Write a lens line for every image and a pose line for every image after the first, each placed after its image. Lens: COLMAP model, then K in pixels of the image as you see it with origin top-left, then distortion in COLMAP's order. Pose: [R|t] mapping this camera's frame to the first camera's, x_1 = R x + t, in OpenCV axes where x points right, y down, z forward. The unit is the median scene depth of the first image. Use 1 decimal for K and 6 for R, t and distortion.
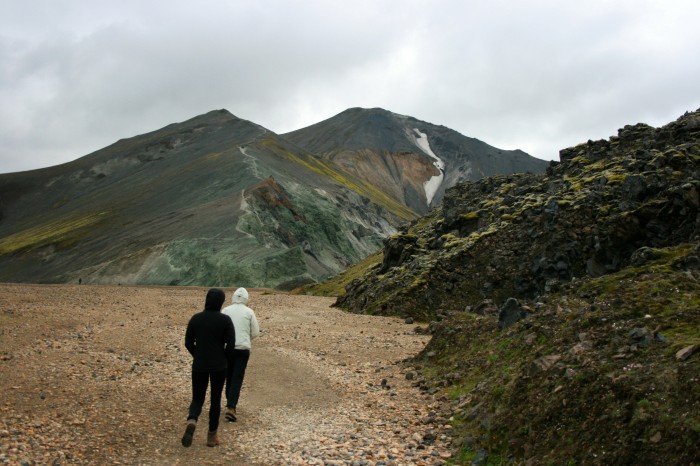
lens RADIAL K [[812.1, 0, 350.0], [0, 812.1, 233.0], [0, 0, 1]] dist [-0.064393, 0.010347]
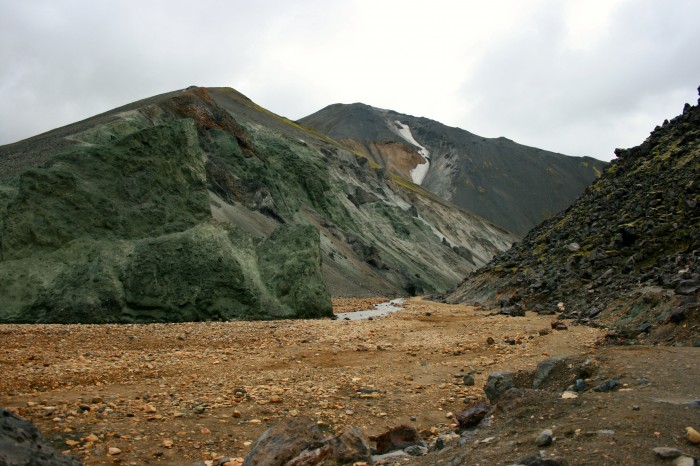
lens RADIAL K [[531.2, 0, 350.0], [0, 531.2, 233.0], [0, 0, 1]] dist [-0.005237, 0.000014]
pose [[0.998740, -0.028680, 0.041191, -0.008569], [0.029651, 0.999292, -0.023174, 0.024594], [-0.040498, 0.024366, 0.998882, 0.368743]]
